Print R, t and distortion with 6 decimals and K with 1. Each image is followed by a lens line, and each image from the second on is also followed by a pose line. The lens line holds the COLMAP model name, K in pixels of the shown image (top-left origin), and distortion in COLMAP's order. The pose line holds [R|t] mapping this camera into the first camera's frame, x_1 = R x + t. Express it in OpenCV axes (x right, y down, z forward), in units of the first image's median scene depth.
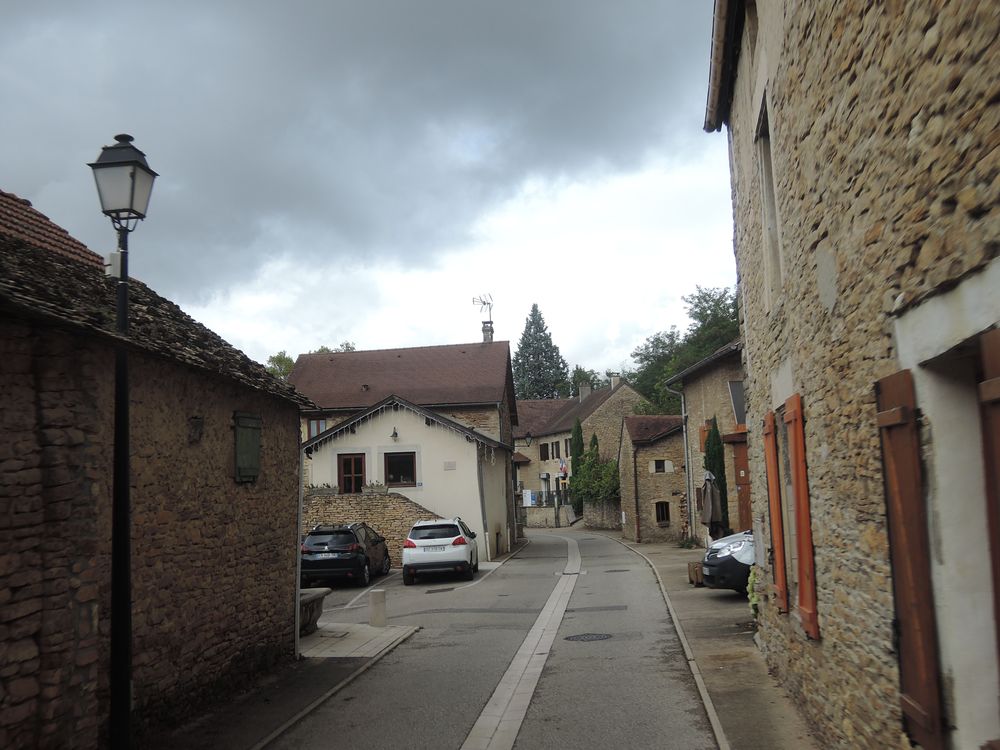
lens RADIAL K [[1017.0, 0, 500.4], [0, 1017.0, 374.0], [0, 0, 1]] dist [-0.000568, 0.000000]
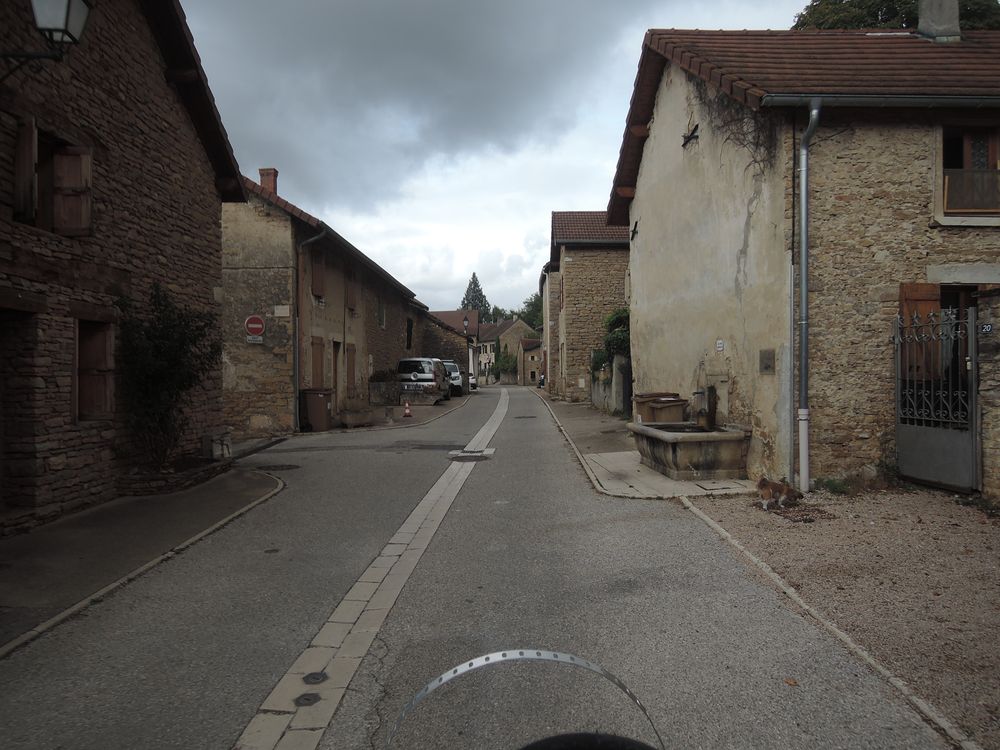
lens RADIAL K [[700.5, 0, 502.1], [0, 700.5, 372.3], [0, 0, 1]] dist [-0.000030, 0.000001]
pose [[0.994522, 0.021207, 0.102358, -0.063798], [-0.032533, 0.993367, 0.110289, -0.042071], [-0.099340, -0.113014, 0.988615, -0.469630]]
